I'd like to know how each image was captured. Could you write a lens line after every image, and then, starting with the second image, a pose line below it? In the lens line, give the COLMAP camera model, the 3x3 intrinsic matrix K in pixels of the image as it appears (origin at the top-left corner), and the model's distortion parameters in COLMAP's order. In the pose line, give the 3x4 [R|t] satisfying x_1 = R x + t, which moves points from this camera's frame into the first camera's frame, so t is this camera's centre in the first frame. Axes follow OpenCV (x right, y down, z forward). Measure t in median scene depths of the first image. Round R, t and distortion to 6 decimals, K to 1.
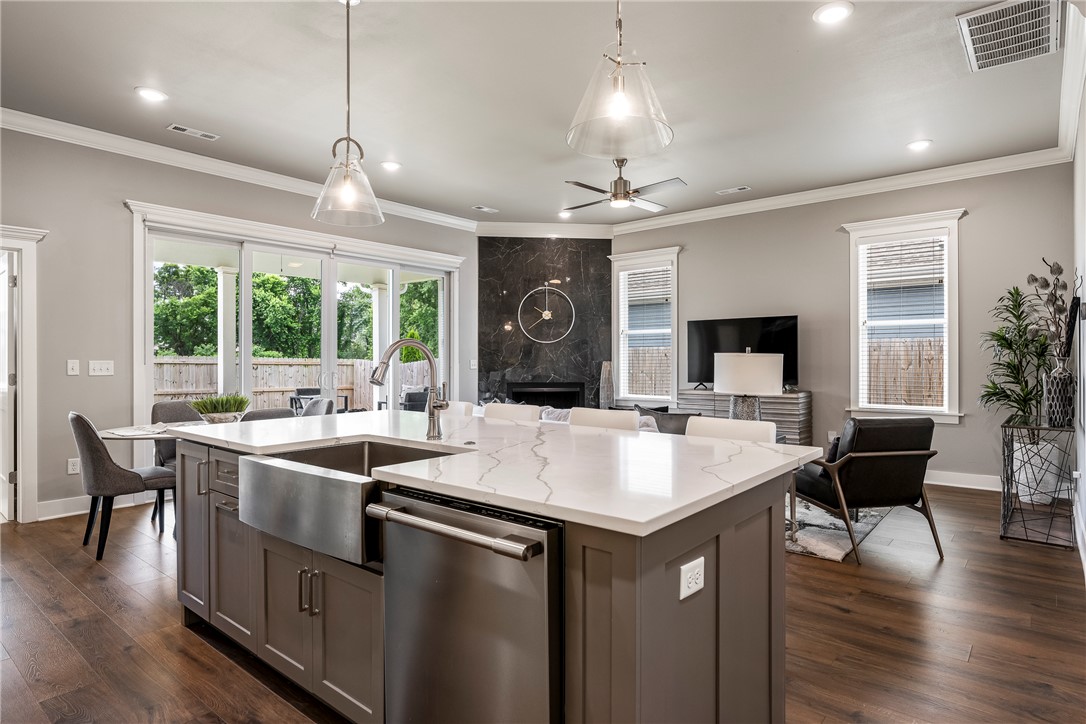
lens RADIAL K [[603.0, 0, 544.1], [0, 603.0, 359.2], [0, 0, 1]] dist [-0.003004, -0.001795]
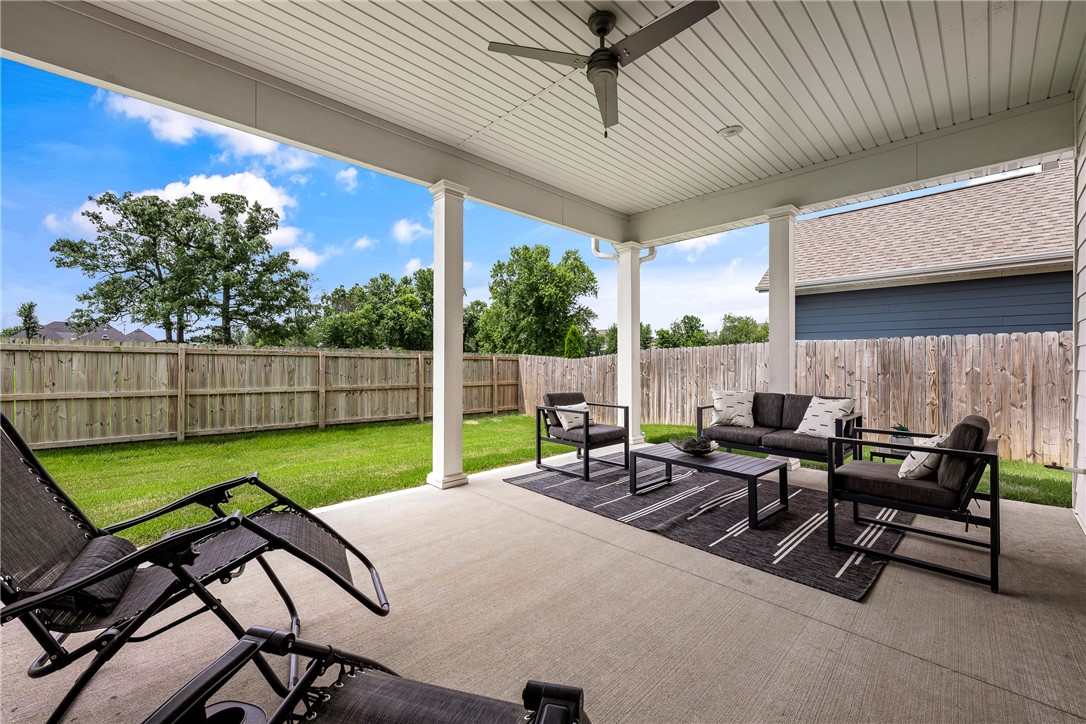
lens RADIAL K [[430.7, 0, 543.1], [0, 430.7, 357.8], [0, 0, 1]] dist [-0.000834, -0.000083]
pose [[0.993691, 0.003642, -0.112089, -0.454029], [-0.003902, 0.999990, -0.002099, 0.016192], [0.112081, 0.002523, 0.993696, 0.698475]]
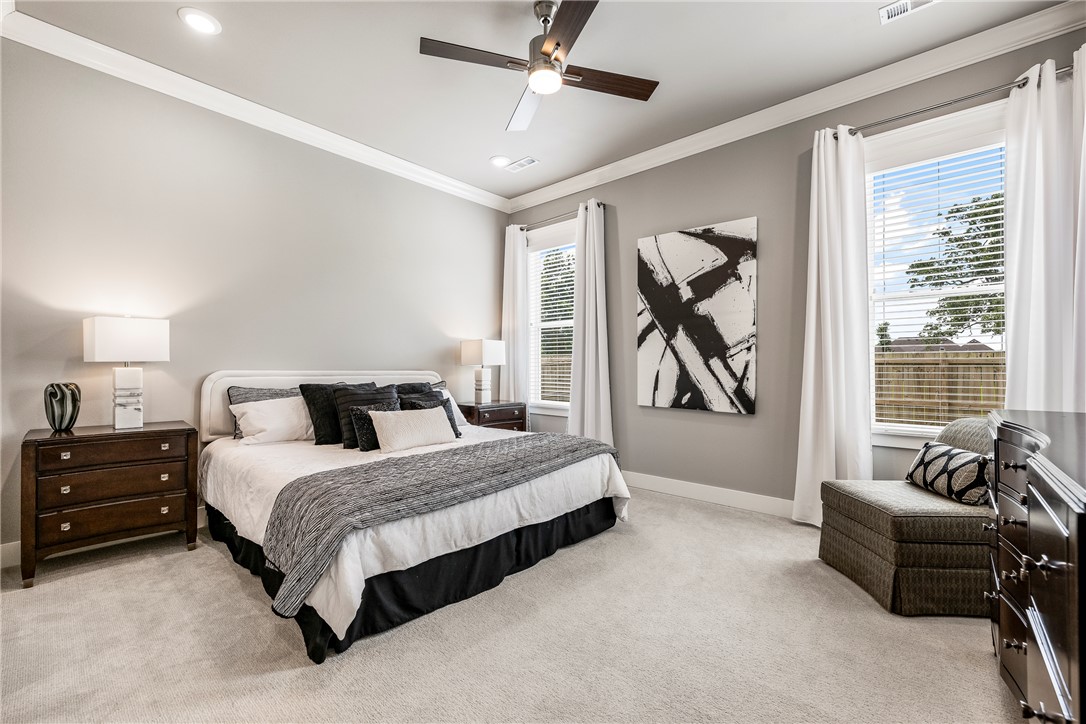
lens RADIAL K [[457.6, 0, 543.1], [0, 457.6, 365.1], [0, 0, 1]] dist [-0.001857, 0.000097]
pose [[-0.039184, -0.003635, -0.999225, -0.547107], [-0.005439, 0.999979, -0.003425, 0.014794], [0.999217, 0.005300, -0.039203, 0.521217]]
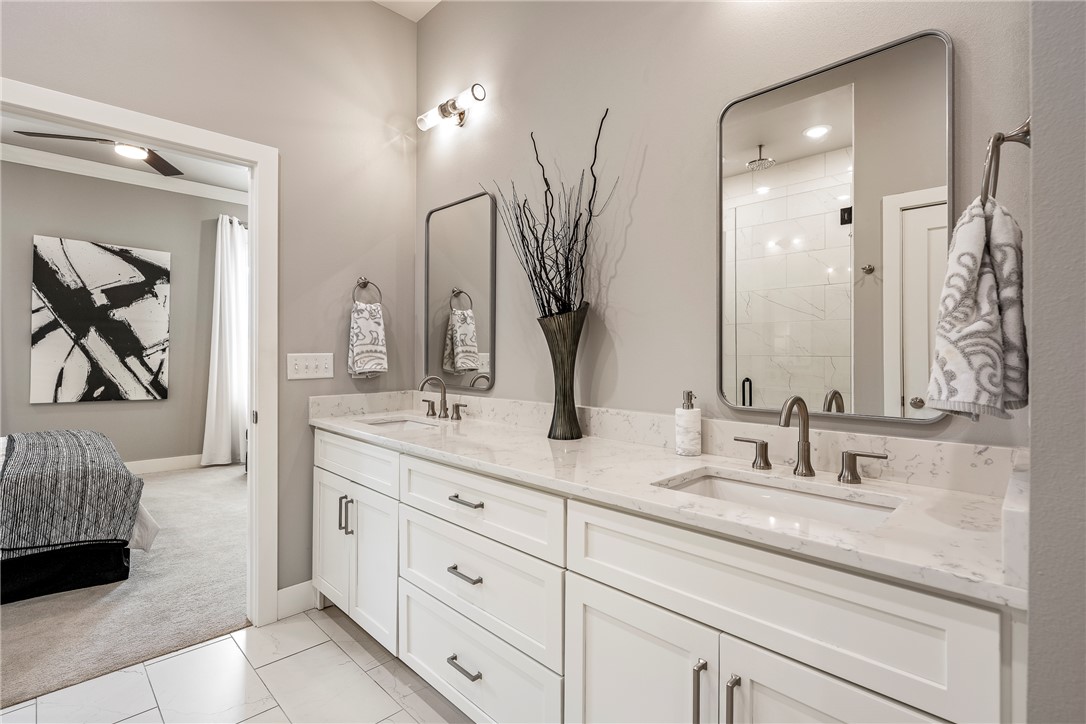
lens RADIAL K [[521.2, 0, 543.0], [0, 521.2, 362.0], [0, 0, 1]] dist [0.000141, -0.000519]
pose [[0.995364, 0.004372, -0.096080, -0.447694], [-0.003874, 0.999978, 0.005373, 0.006506], [0.096101, -0.004976, 0.995359, 0.090372]]
